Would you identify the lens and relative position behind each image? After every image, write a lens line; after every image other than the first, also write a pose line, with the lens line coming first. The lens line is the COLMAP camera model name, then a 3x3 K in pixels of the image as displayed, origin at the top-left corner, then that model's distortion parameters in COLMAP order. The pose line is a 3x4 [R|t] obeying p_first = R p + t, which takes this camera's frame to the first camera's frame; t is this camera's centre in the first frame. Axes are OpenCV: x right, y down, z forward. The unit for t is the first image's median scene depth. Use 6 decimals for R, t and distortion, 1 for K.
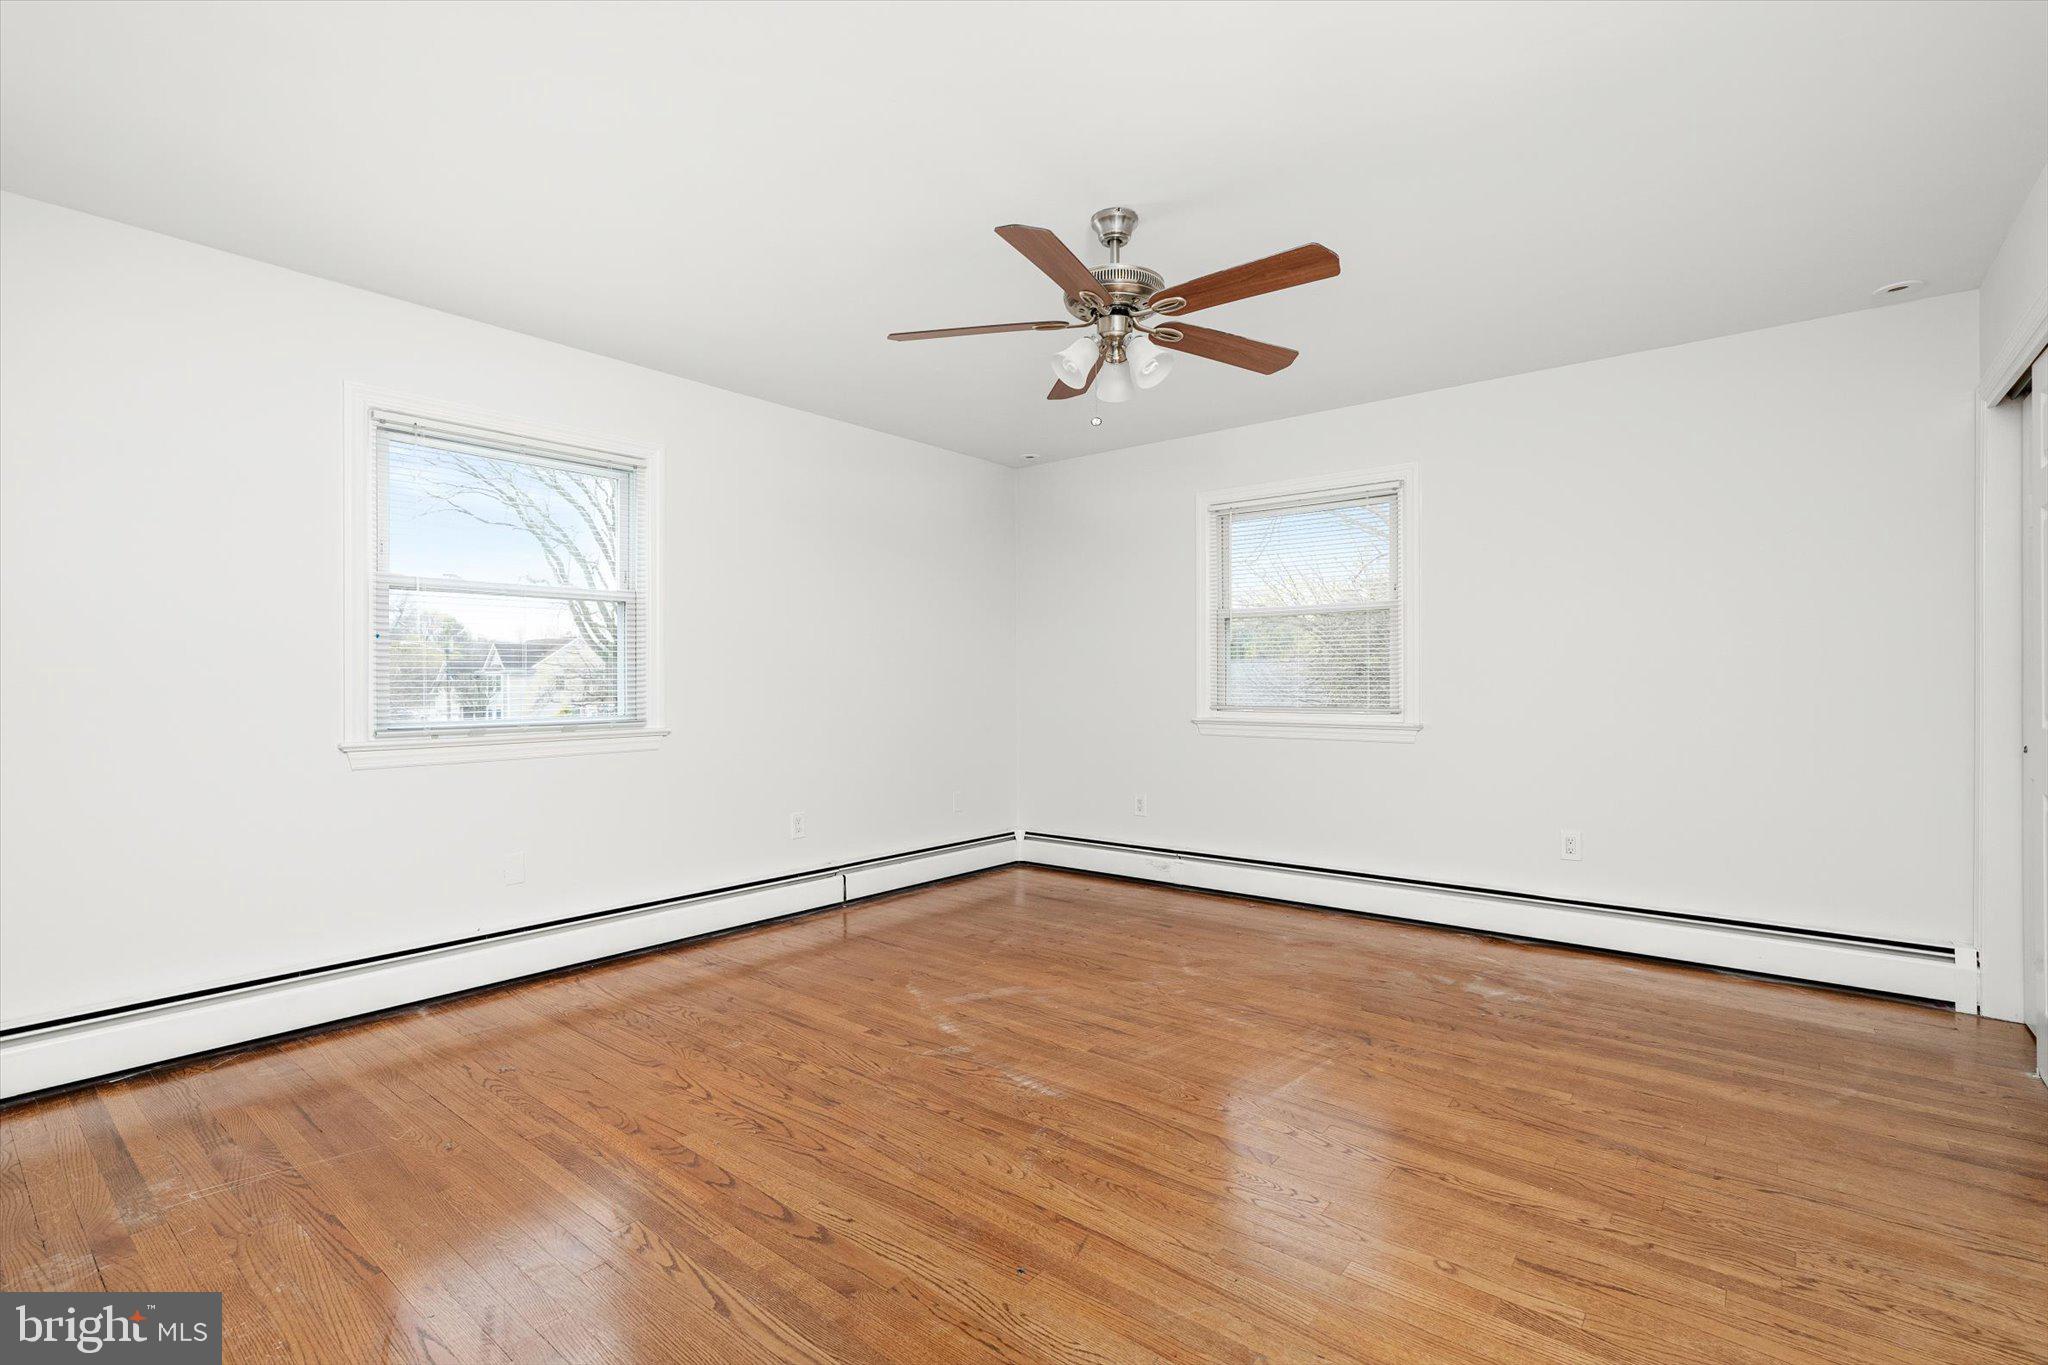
lens RADIAL K [[942.7, 0, 1019.7], [0, 942.7, 677.6], [0, 0, 1]] dist [-0.000767, 0.001481]
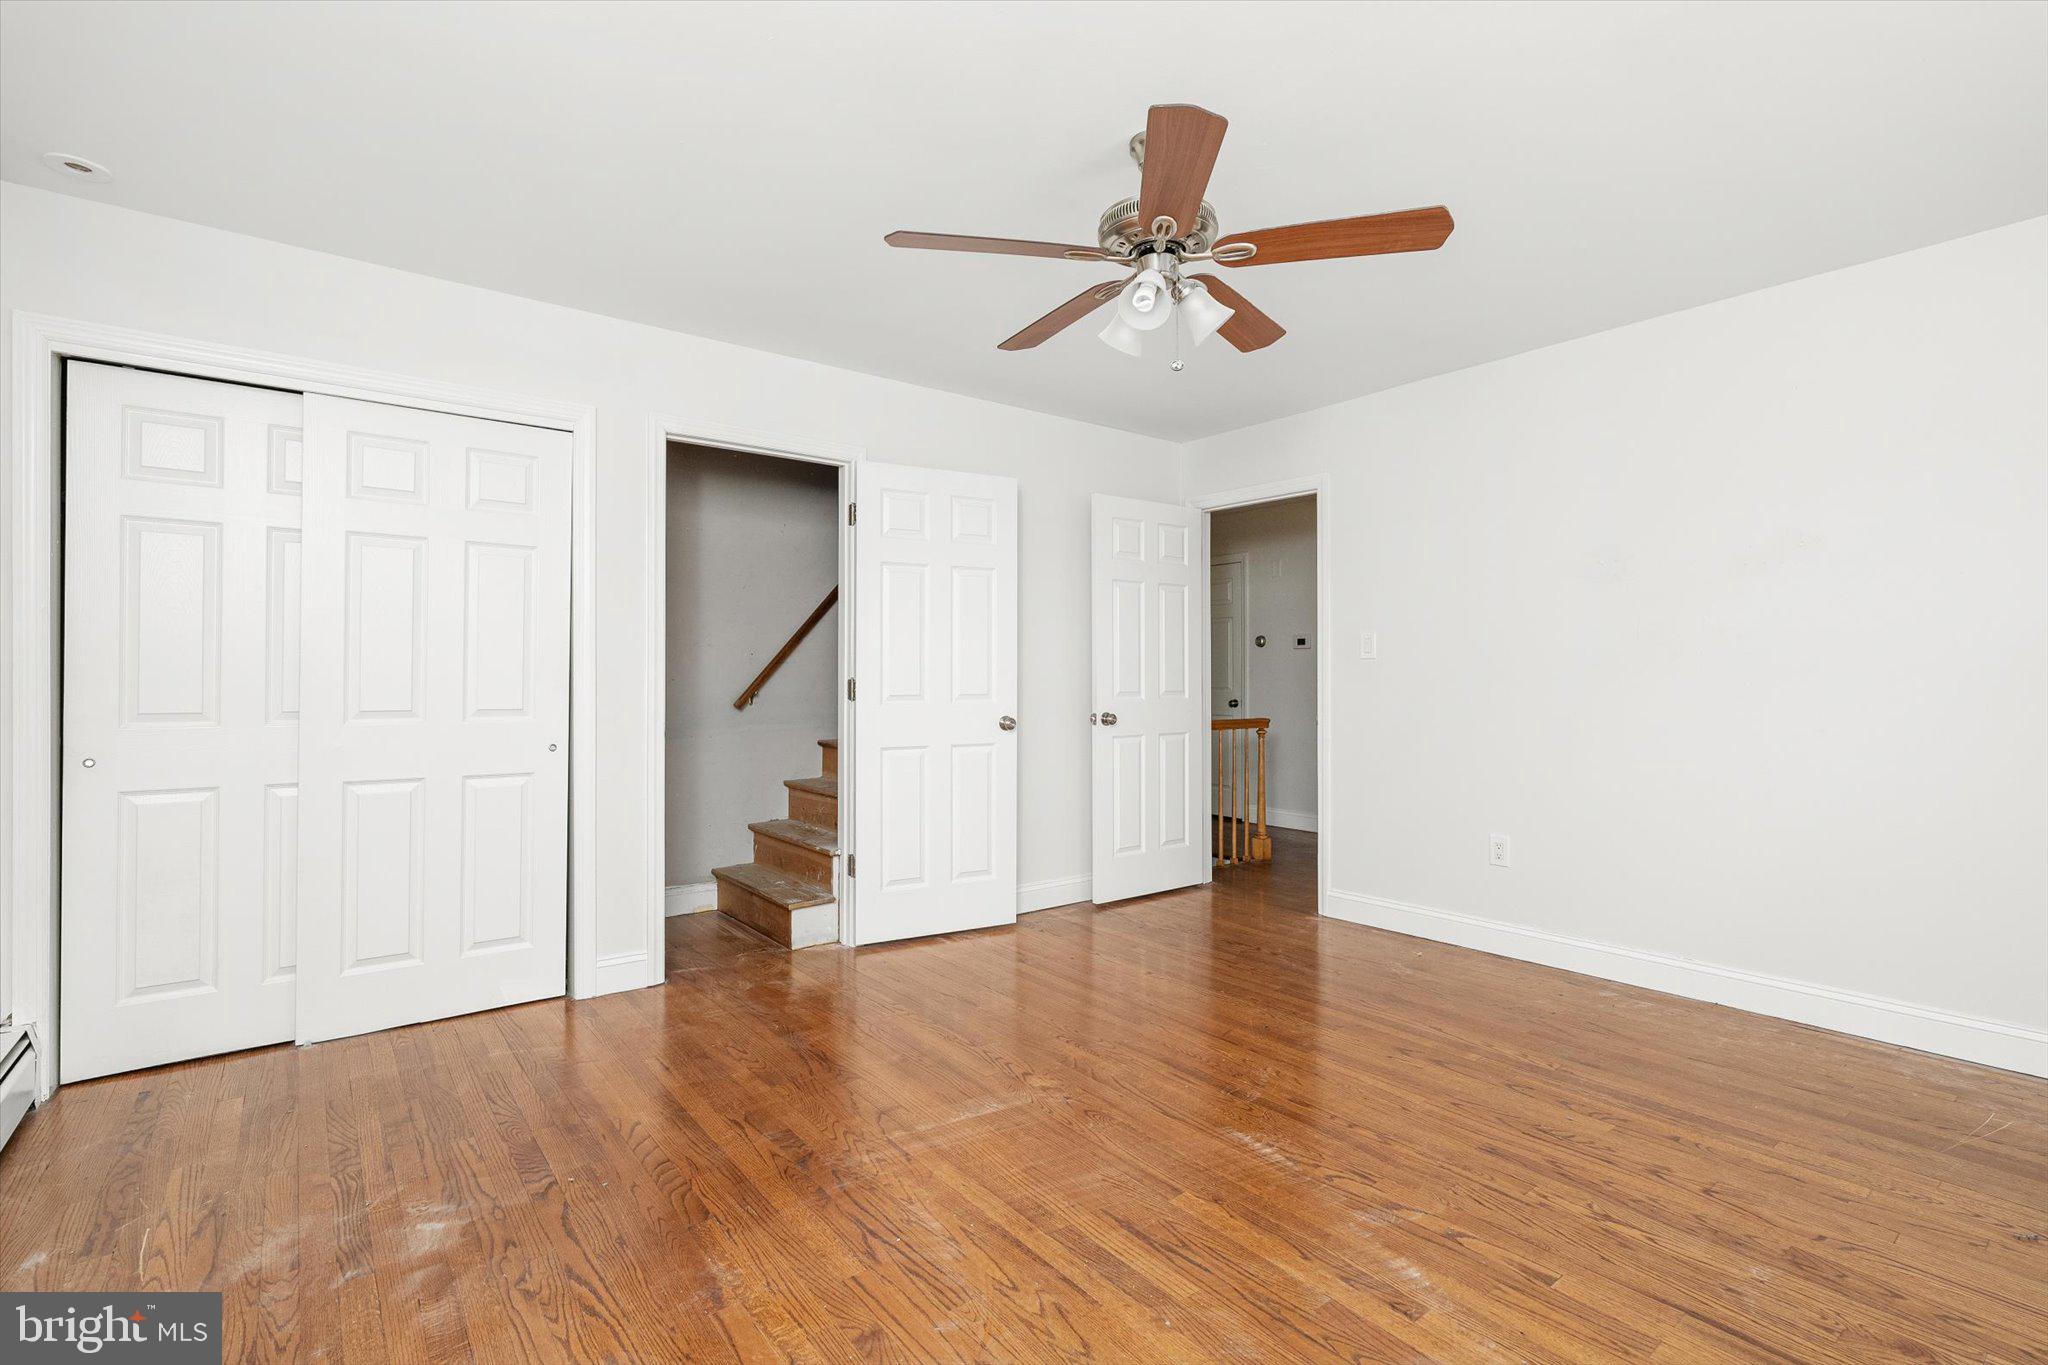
lens RADIAL K [[942.7, 0, 1025.8], [0, 942.7, 676.1], [0, 0, 1]] dist [-0.000767, 0.001481]
pose [[-0.975121, 0.002229, 0.221663, 0.028294], [0.001445, 0.999992, -0.003700, 0.001794], [-0.221670, -0.003288, -0.975116, 1.749472]]
